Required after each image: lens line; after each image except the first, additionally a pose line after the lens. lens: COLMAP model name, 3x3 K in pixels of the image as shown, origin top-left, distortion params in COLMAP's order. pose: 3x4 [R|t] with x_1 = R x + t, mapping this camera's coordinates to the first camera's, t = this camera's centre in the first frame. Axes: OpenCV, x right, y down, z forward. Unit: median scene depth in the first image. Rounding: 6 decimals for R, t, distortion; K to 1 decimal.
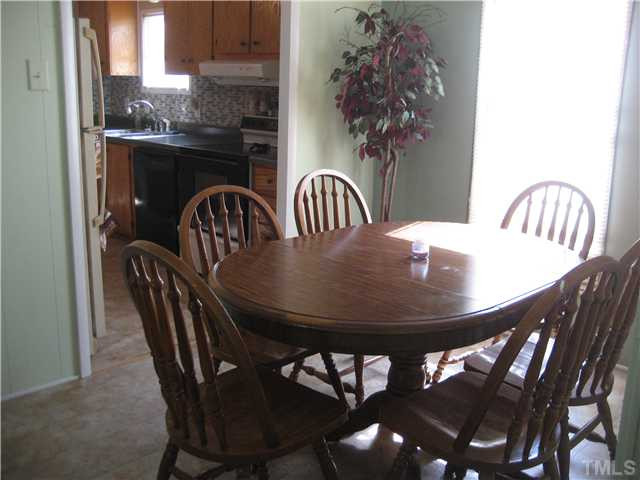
lens RADIAL K [[669.1, 0, 320.0], [0, 669.1, 240.0], [0, 0, 1]] dist [-0.163498, 0.204125]
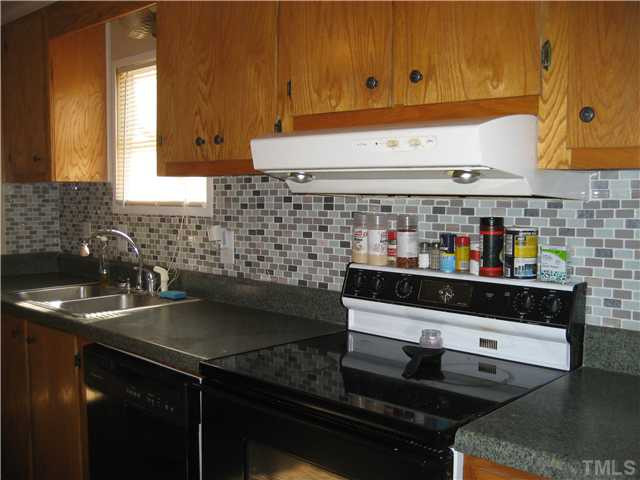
lens RADIAL K [[669.1, 0, 320.0], [0, 669.1, 240.0], [0, 0, 1]] dist [-0.163498, 0.204125]
pose [[0.999306, -0.028919, 0.023479, -0.125511], [0.032322, 0.986479, -0.160670, -0.119345], [-0.018515, 0.161318, 0.986729, 0.508884]]
